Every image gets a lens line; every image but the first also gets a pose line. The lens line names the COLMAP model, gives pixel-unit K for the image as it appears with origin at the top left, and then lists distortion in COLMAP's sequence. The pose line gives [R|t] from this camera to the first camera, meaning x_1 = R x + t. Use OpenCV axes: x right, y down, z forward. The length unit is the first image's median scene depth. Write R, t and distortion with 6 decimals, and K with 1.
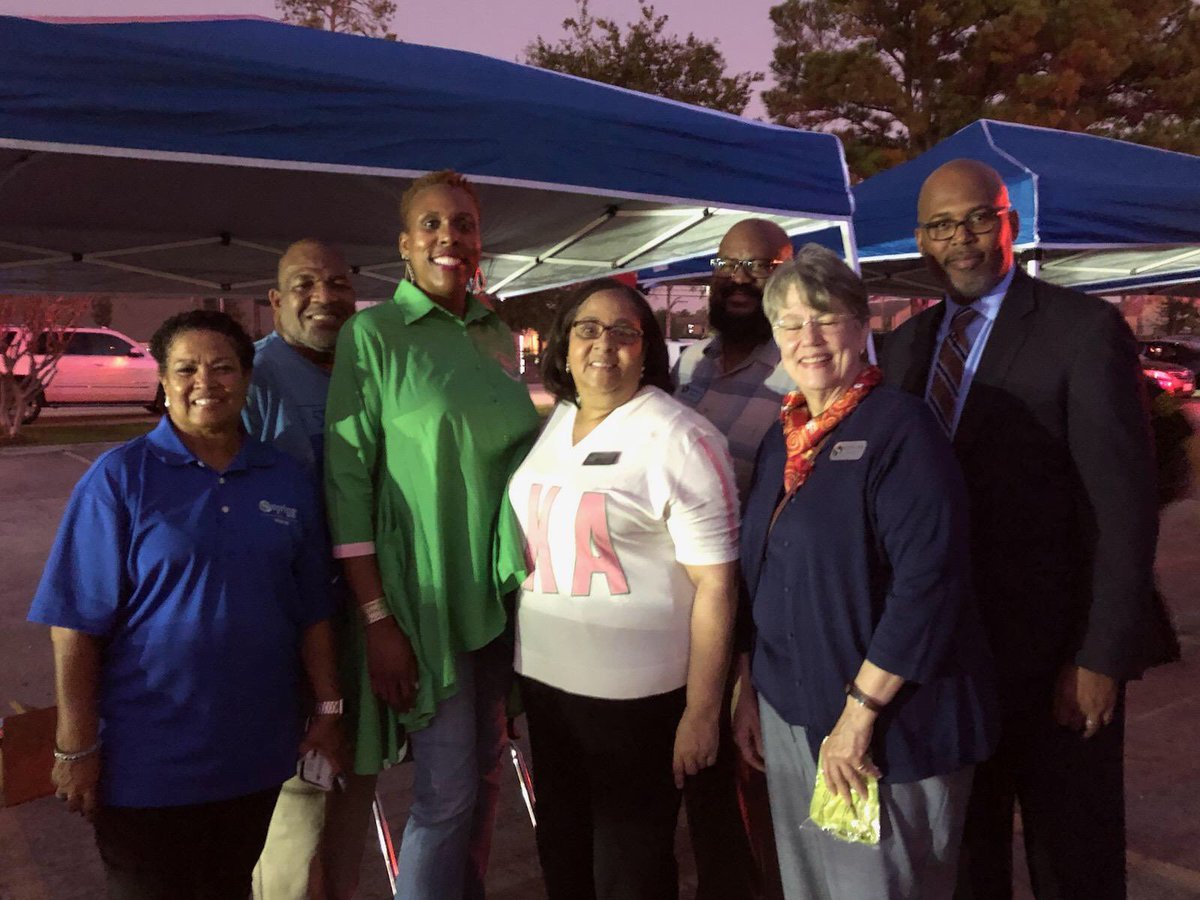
lens RADIAL K [[975.7, 0, 600.0], [0, 975.7, 450.2], [0, 0, 1]] dist [0.015686, 0.002156]
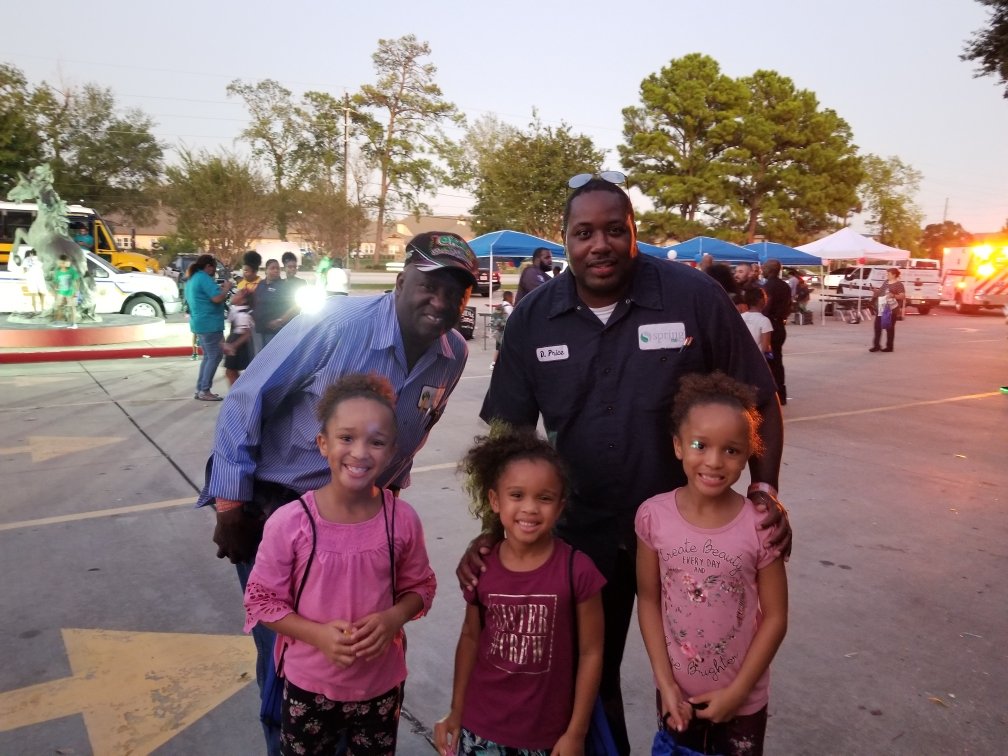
lens RADIAL K [[819.6, 0, 502.8], [0, 819.6, 380.7], [0, 0, 1]] dist [0.015686, 0.002156]
pose [[0.998443, 0.045290, -0.032553, -0.007219], [-0.043185, 0.997099, 0.062682, 0.057592], [0.035297, -0.061179, 0.997503, -0.908828]]
